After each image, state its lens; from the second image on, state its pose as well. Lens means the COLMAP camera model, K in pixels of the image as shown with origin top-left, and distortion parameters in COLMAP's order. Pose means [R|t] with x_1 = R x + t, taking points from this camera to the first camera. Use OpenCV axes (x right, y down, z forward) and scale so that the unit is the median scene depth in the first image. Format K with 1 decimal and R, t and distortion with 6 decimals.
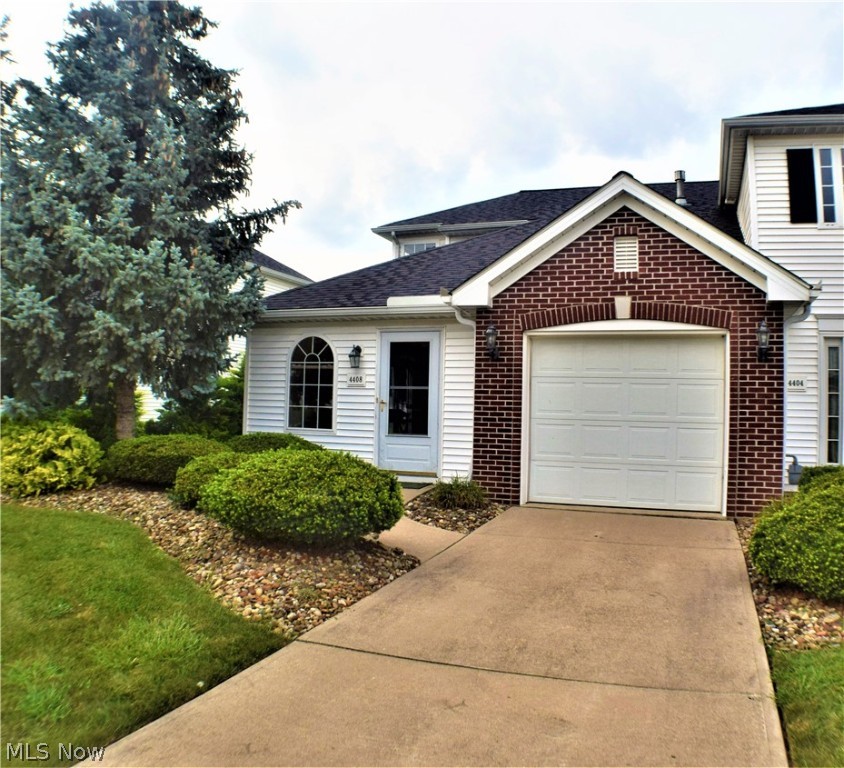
lens RADIAL K [[783.0, 0, 421.8], [0, 783.0, 387.6], [0, 0, 1]] dist [-0.108323, 0.000000]
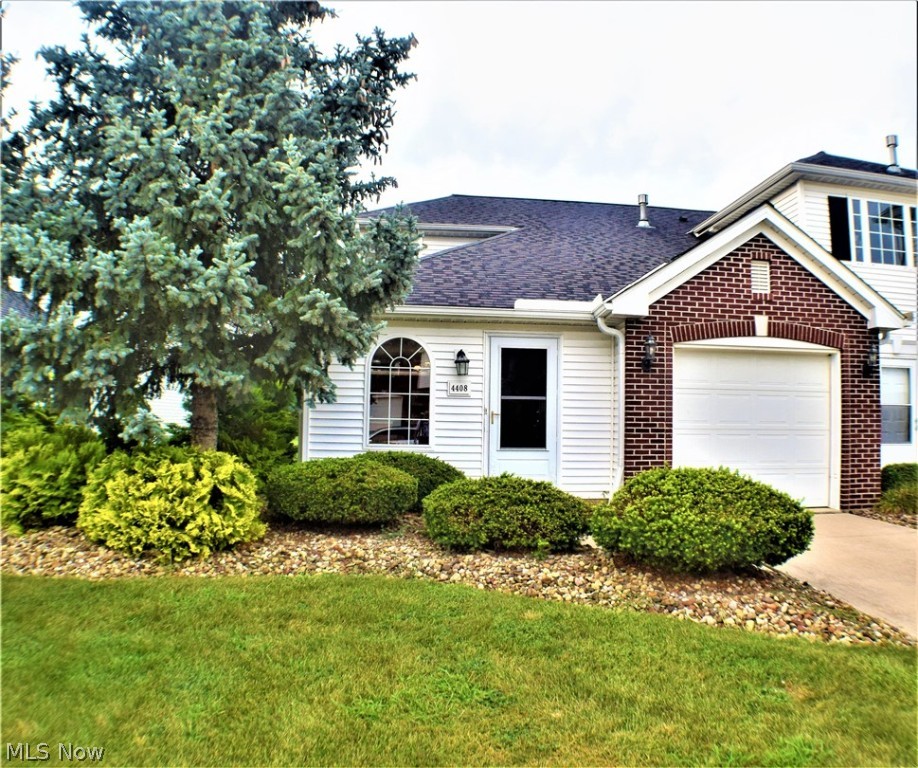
lens RADIAL K [[775.0, 0, 458.9], [0, 775.0, 382.3], [0, 0, 1]] dist [-0.098727, 0.002984]
pose [[0.861070, 0.012066, 0.508343, -0.630099], [-0.006309, 0.999895, -0.013047, -0.006464], [-0.508447, 0.008027, 0.861056, 0.283095]]
